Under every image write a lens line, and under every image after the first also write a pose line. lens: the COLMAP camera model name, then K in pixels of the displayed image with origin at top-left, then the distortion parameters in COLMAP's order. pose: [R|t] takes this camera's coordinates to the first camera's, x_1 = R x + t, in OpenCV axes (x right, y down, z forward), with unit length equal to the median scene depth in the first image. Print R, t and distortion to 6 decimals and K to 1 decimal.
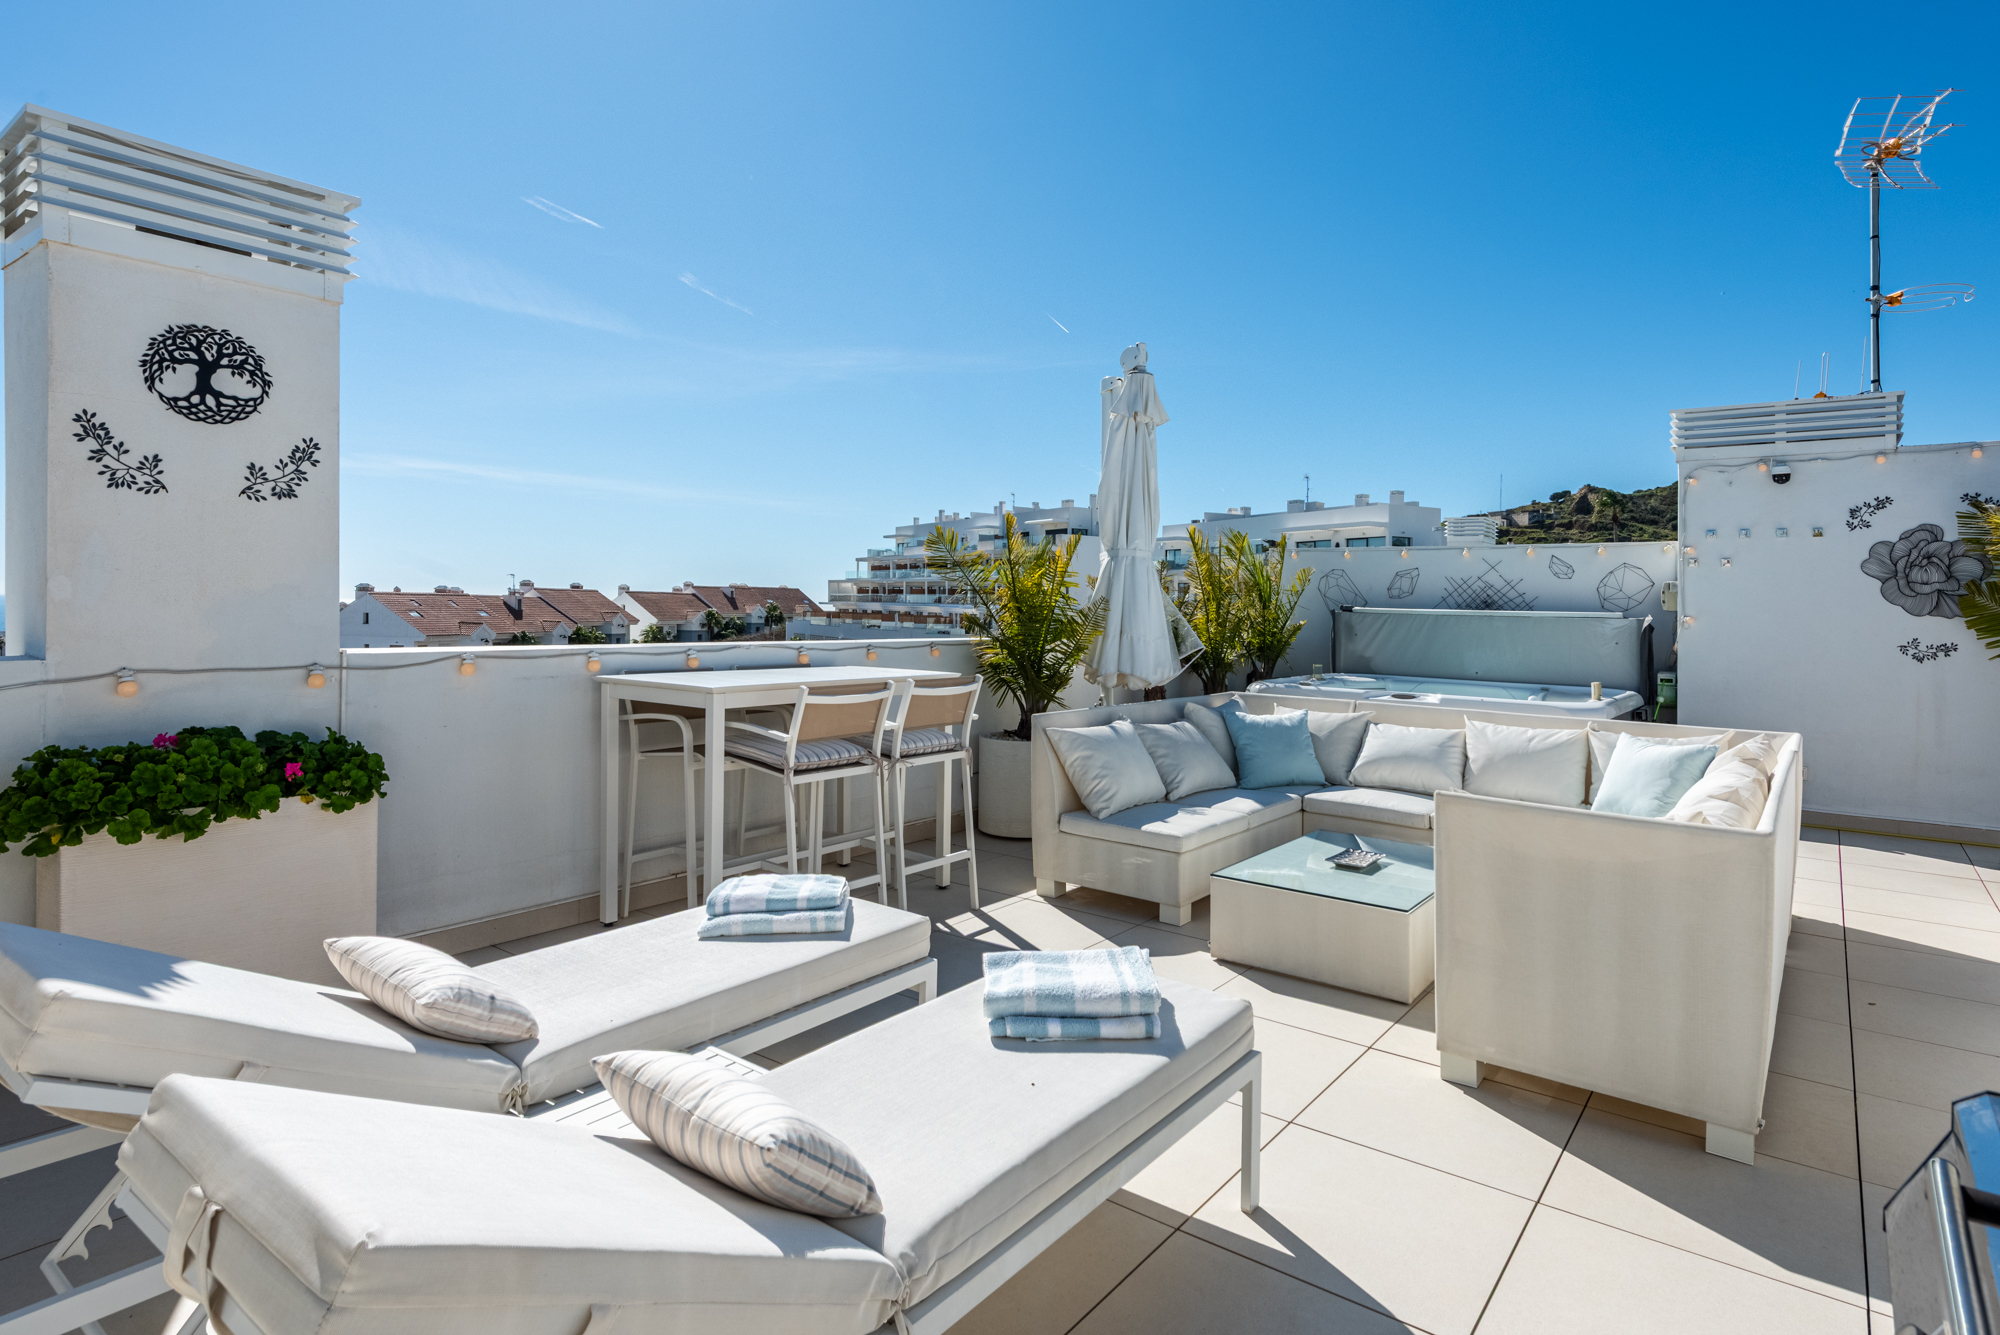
lens RADIAL K [[1047.7, 0, 1067.8], [0, 1047.7, 555.8], [0, 0, 1]] dist [0.004590, 0.000350]
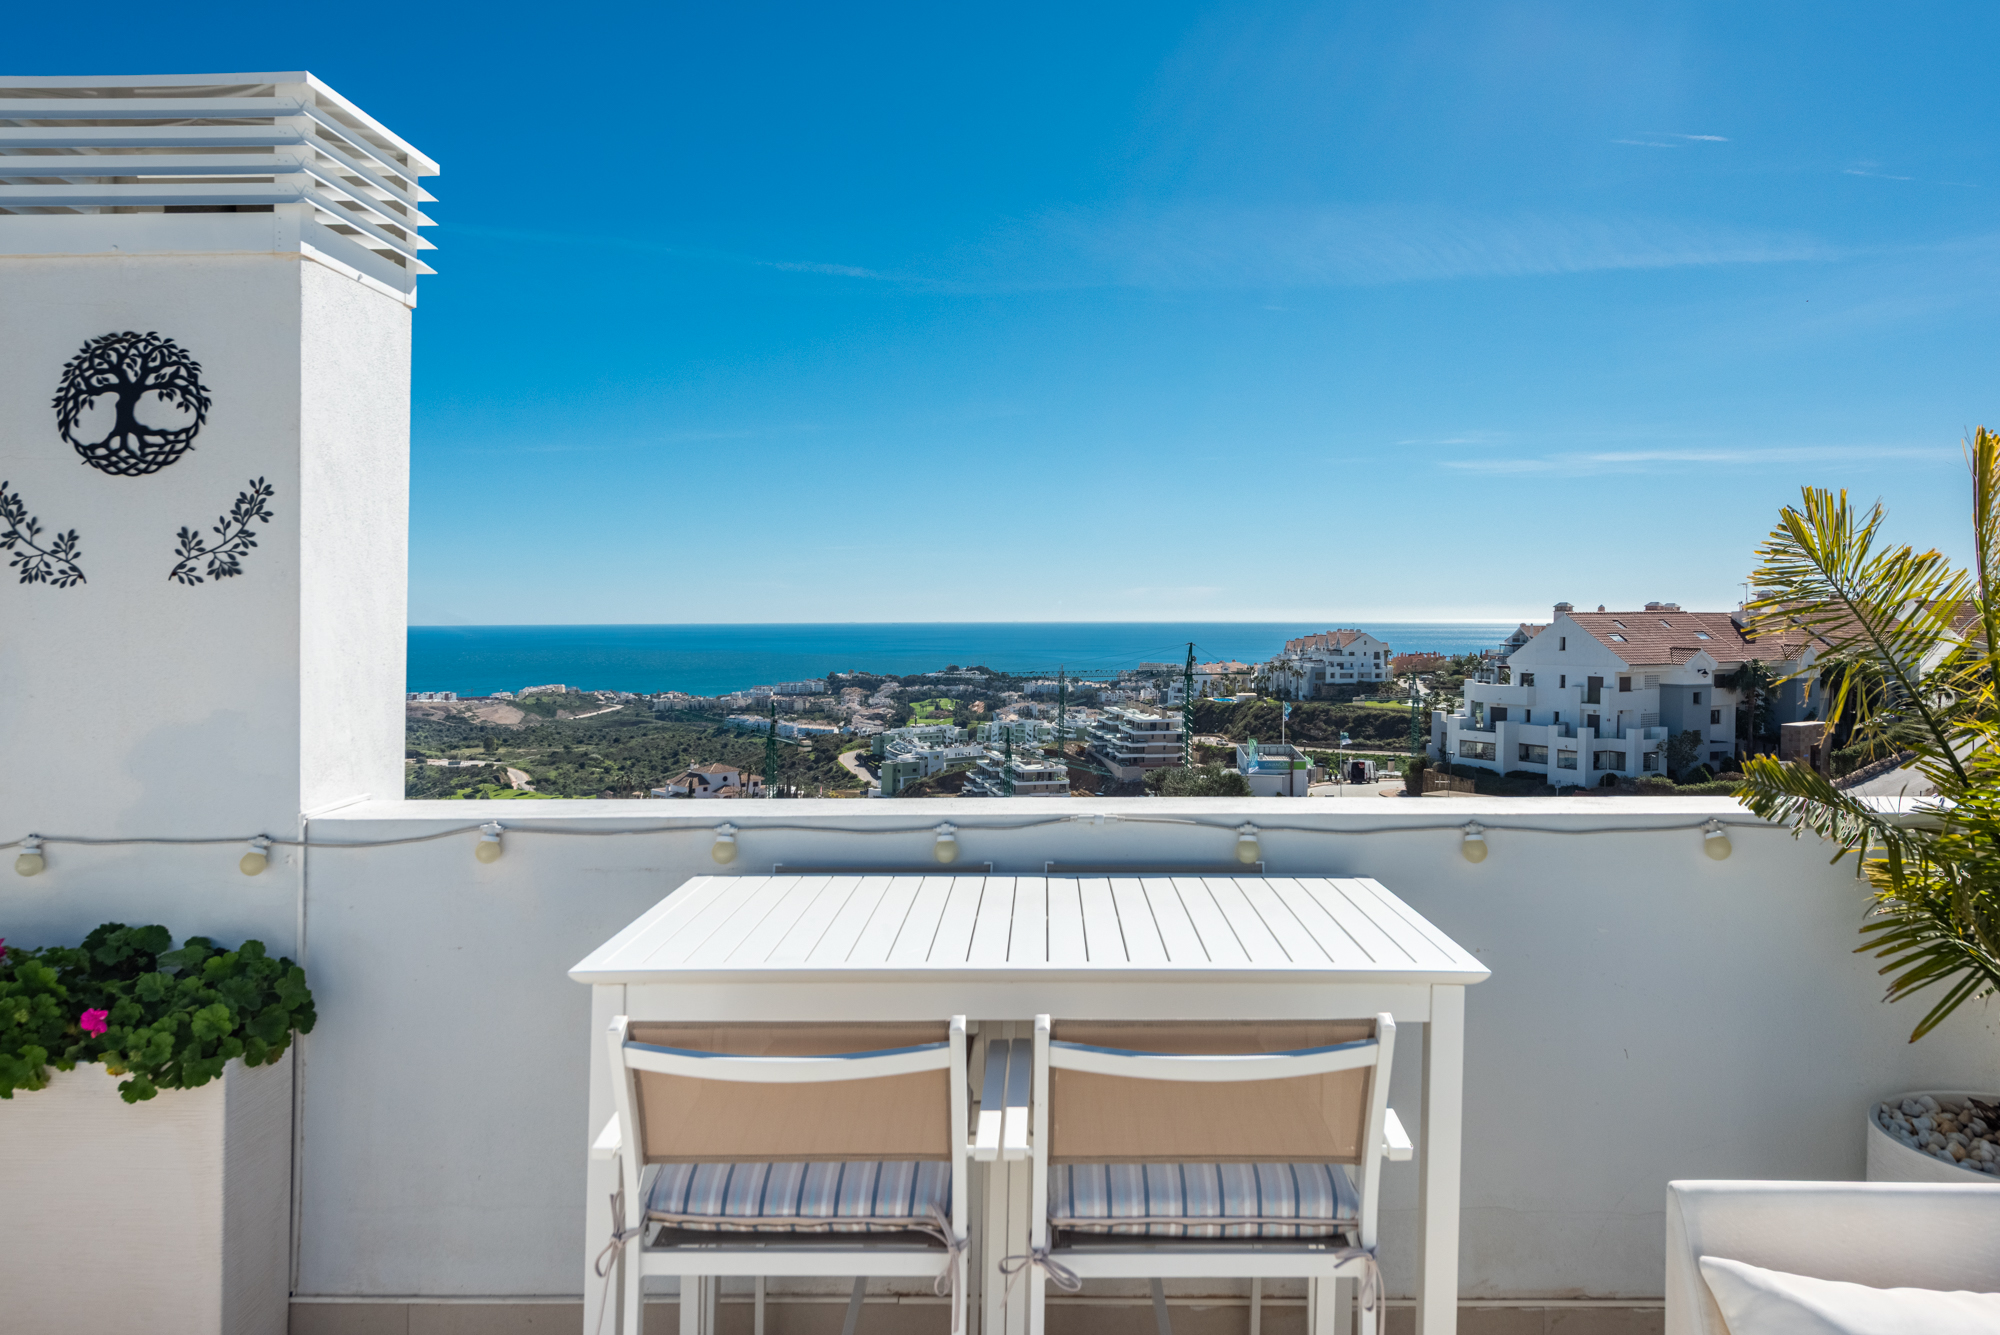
lens RADIAL K [[1407.8, 0, 1024.2], [0, 1407.8, 624.0], [0, 0, 1]] dist [0.017377, -0.006399]
pose [[0.558702, -0.016679, -0.829200, 0.259170], [0.057015, 0.998205, 0.018337, -0.014393], [0.827406, -0.057522, 0.558650, 0.959498]]
